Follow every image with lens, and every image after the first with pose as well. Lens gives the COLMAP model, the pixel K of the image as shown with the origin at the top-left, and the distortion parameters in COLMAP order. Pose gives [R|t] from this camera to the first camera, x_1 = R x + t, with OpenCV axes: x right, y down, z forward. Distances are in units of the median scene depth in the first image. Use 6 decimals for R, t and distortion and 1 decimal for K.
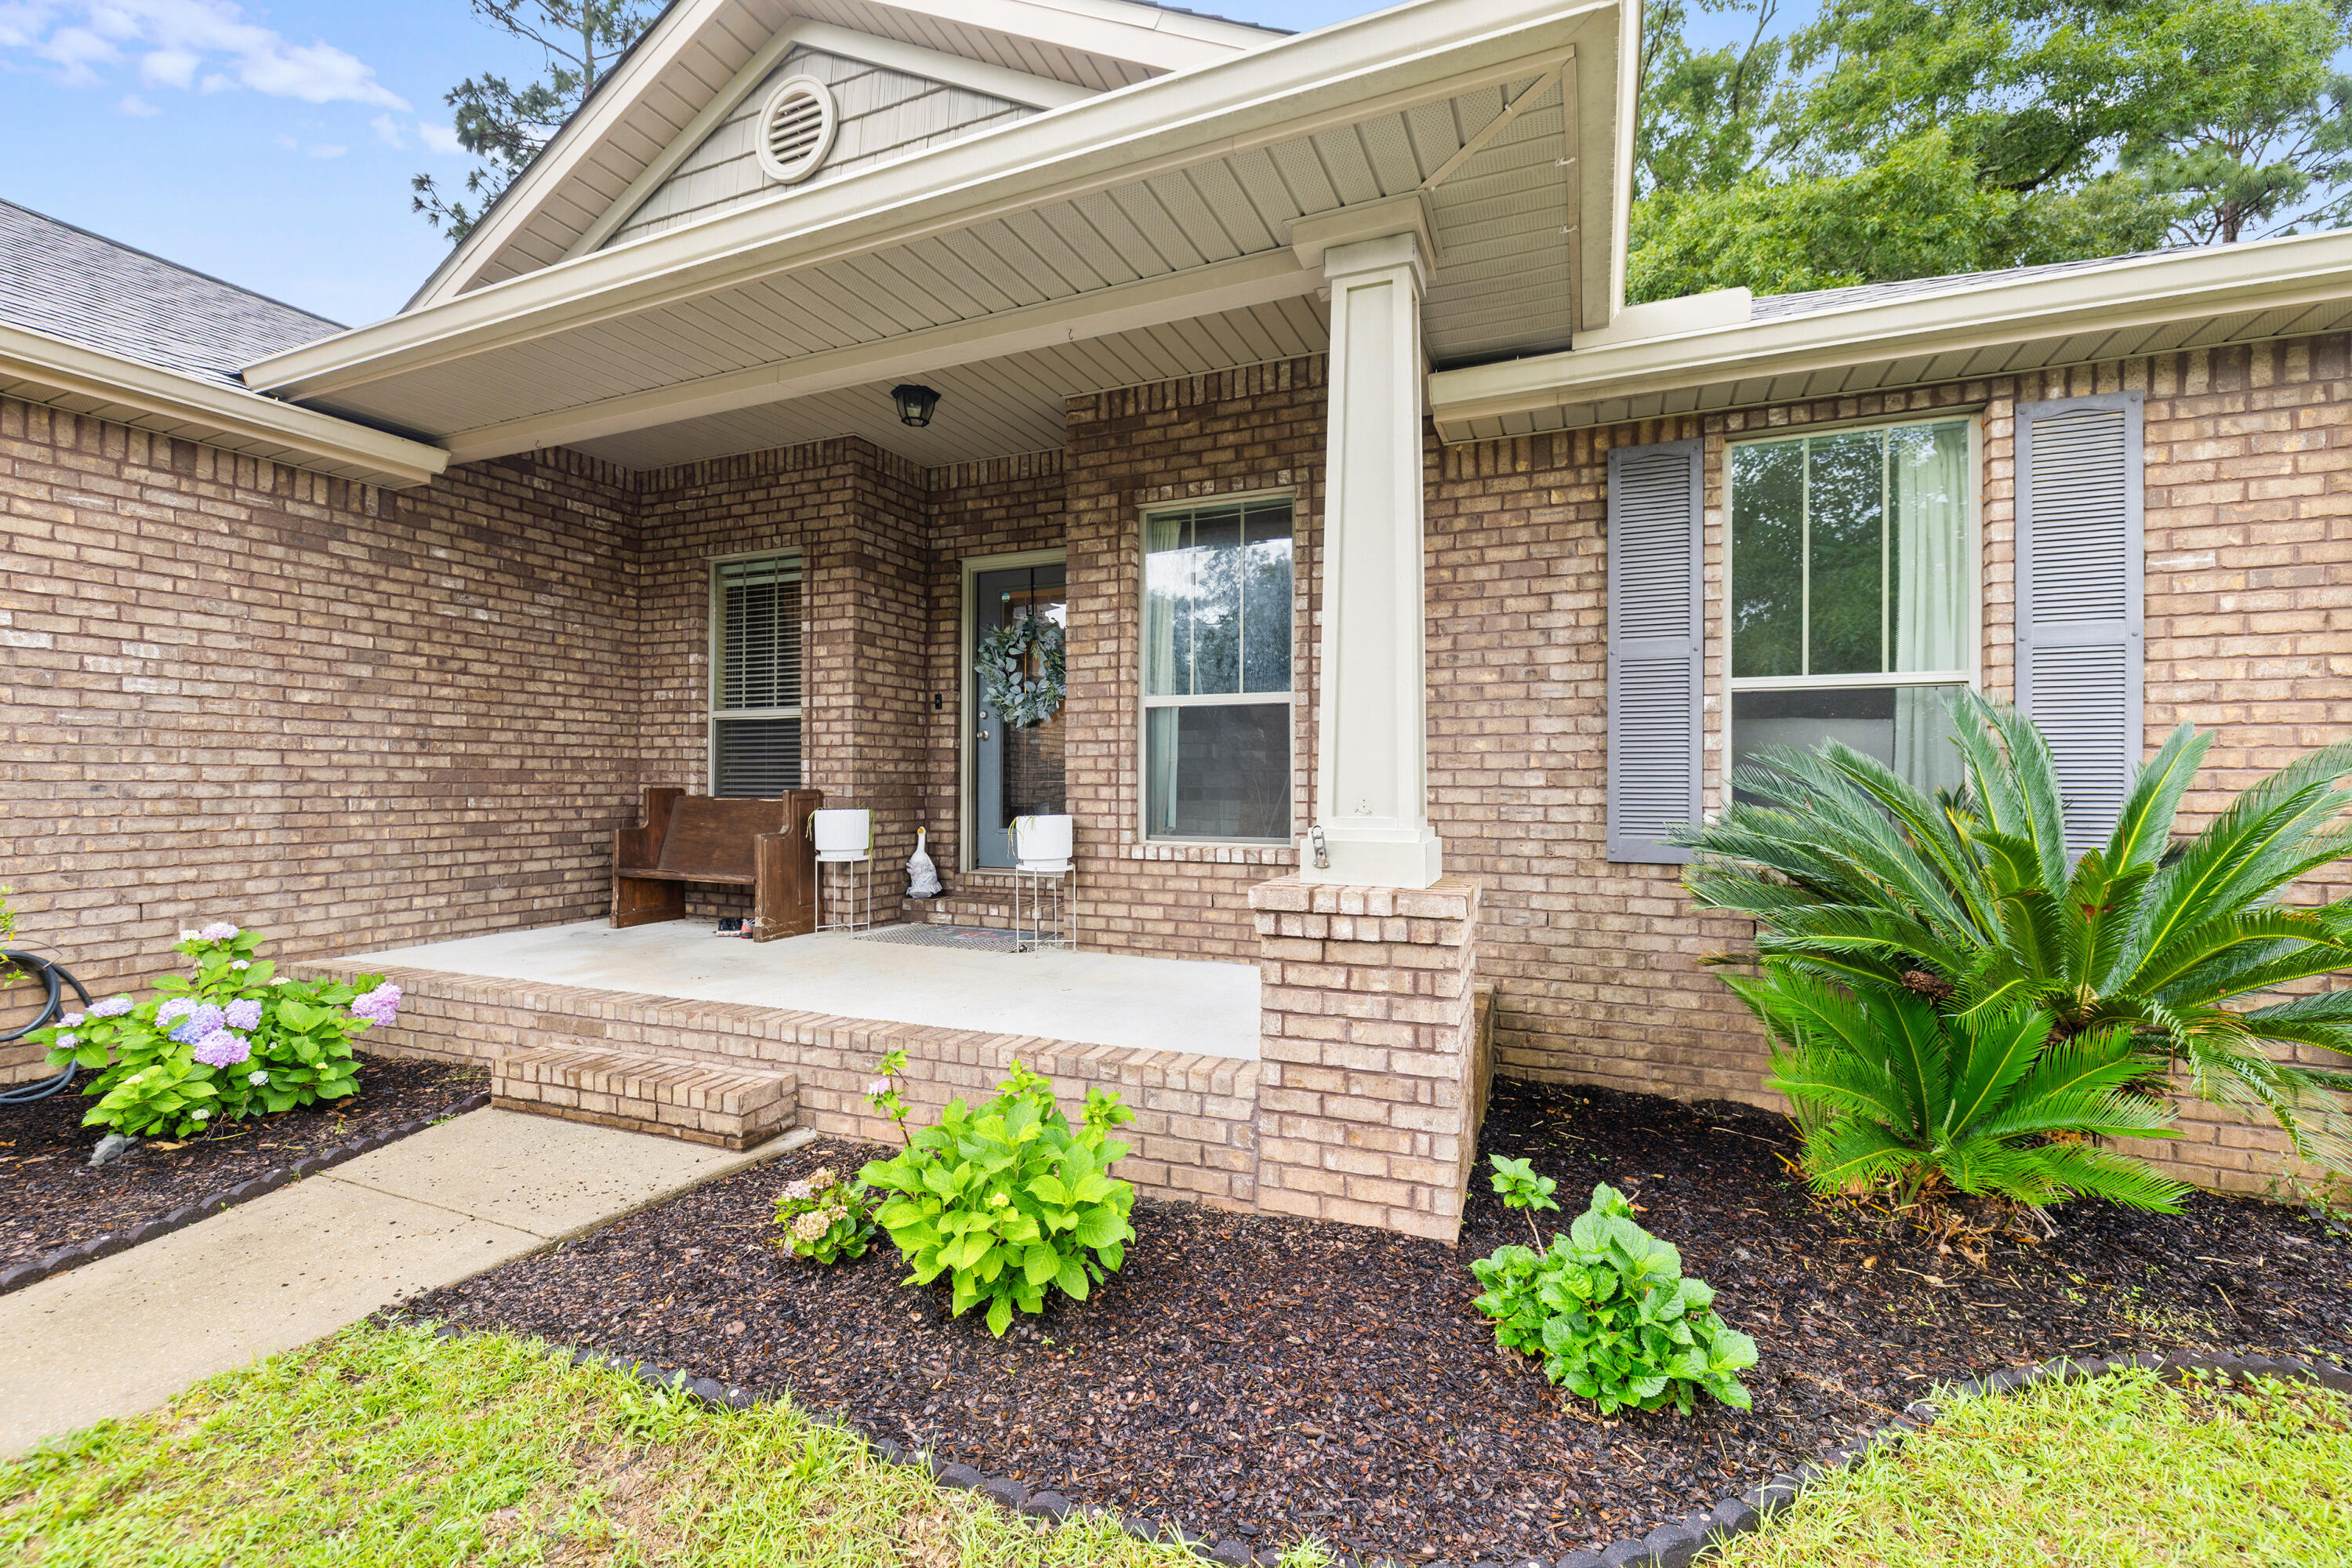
lens RADIAL K [[1000.2, 0, 1176.0], [0, 1000.2, 784.0], [0, 0, 1]] dist [0.002268, -0.000482]
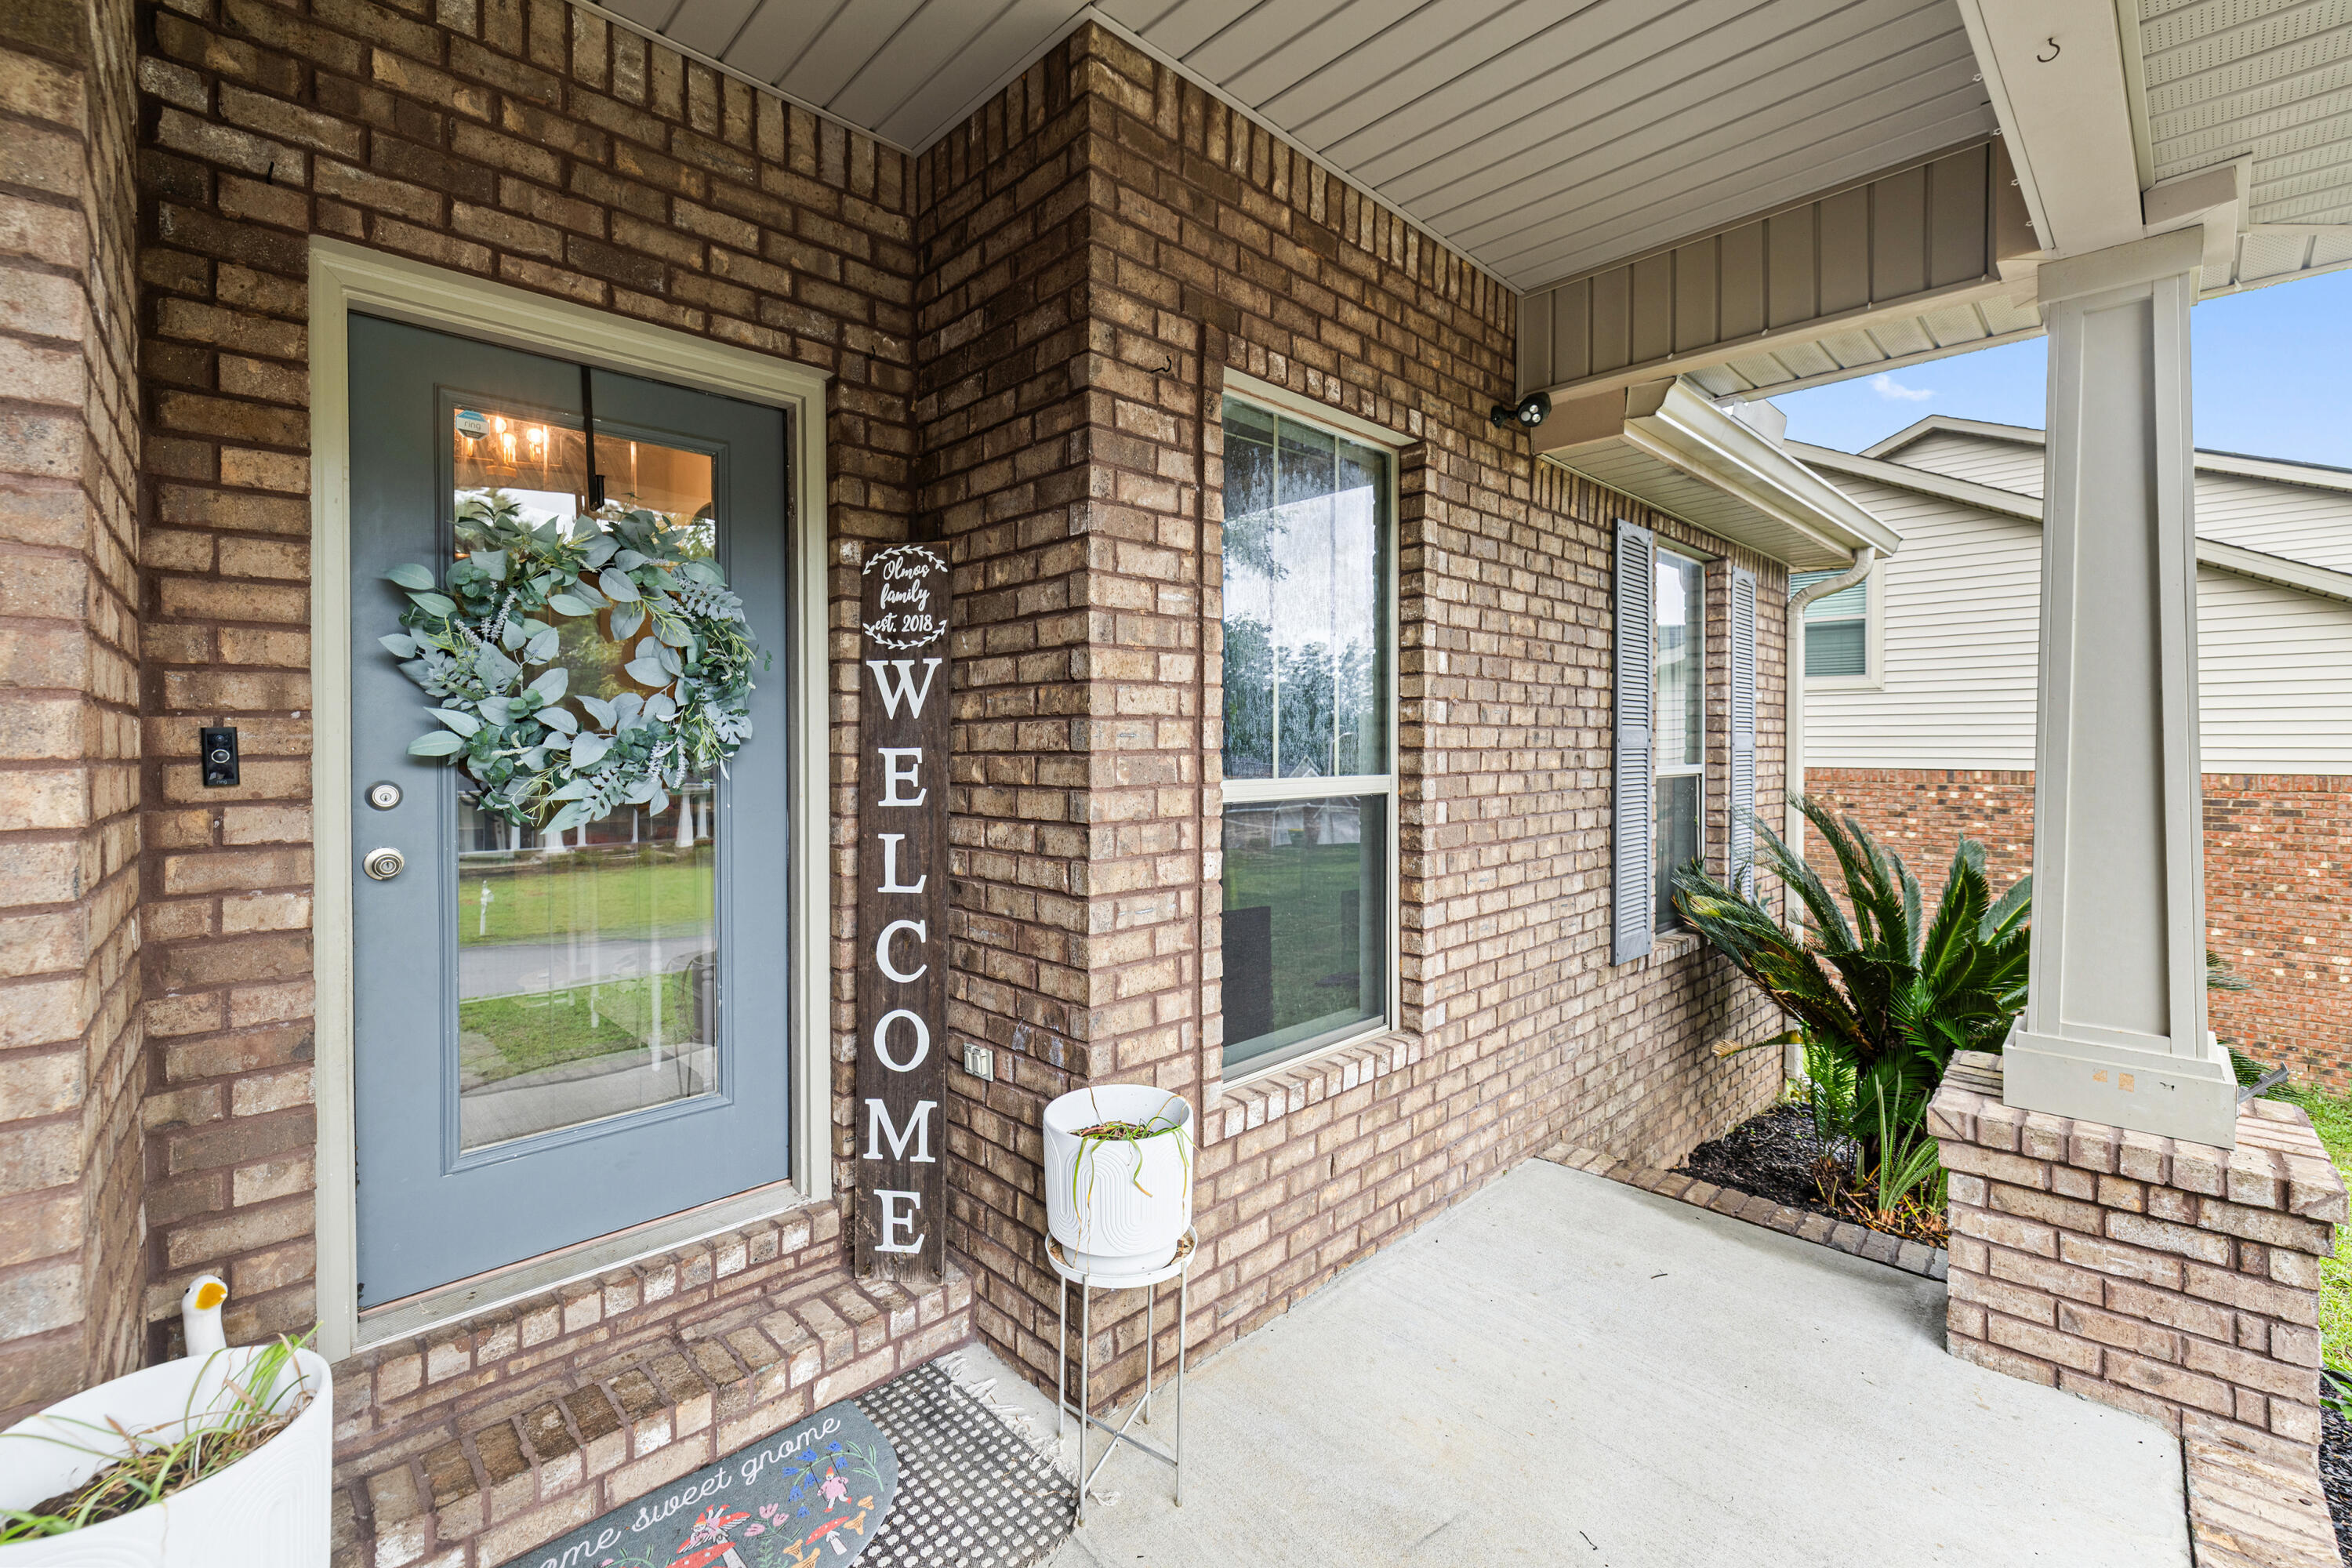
lens RADIAL K [[991.1, 0, 1126.7], [0, 991.1, 747.4], [0, 0, 1]] dist [-0.000446, -0.000373]
pose [[0.394833, -0.008489, 0.918713, -0.491380], [0.002469, 0.999964, 0.008178, -0.111727], [-0.918749, -0.000961, 0.394840, 0.889423]]
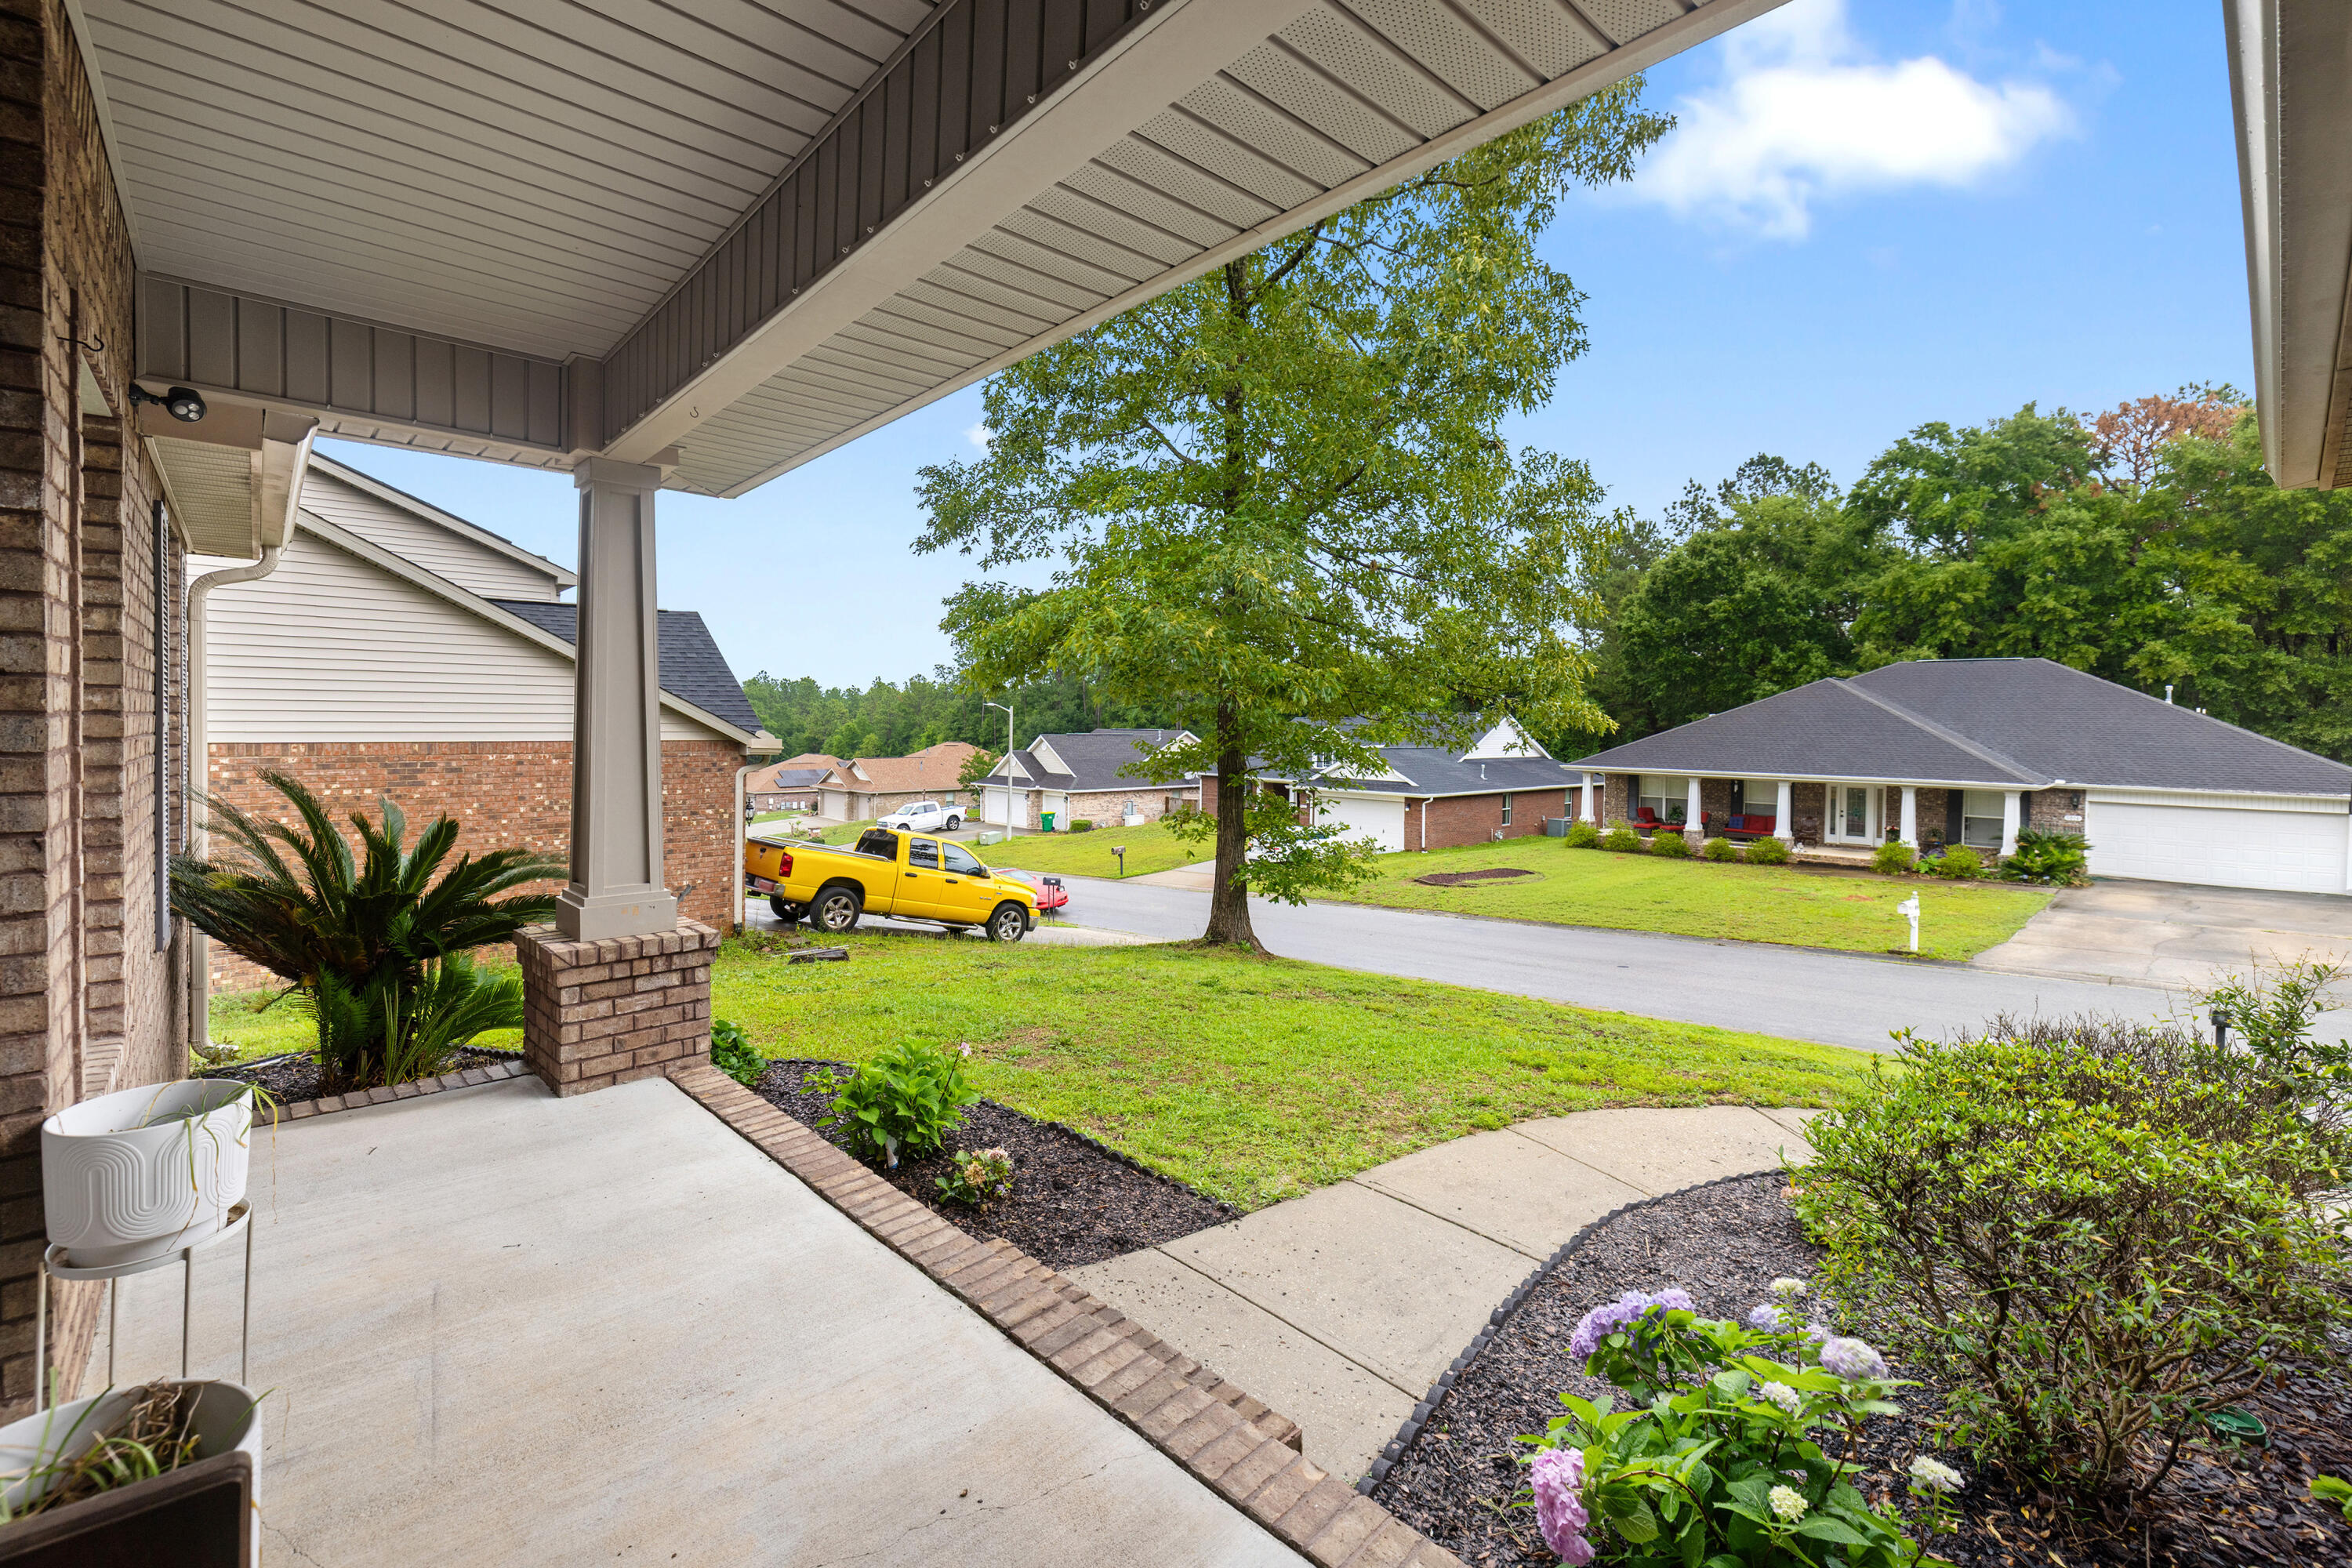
lens RADIAL K [[991.1, 0, 1126.7], [0, 991.1, 747.4], [0, 0, 1]] dist [-0.000446, -0.000373]
pose [[-0.894501, -0.025447, 0.446341, -0.648216], [-0.014809, 0.999517, 0.027306, -0.124648], [-0.446820, 0.017815, -0.894446, 1.205241]]
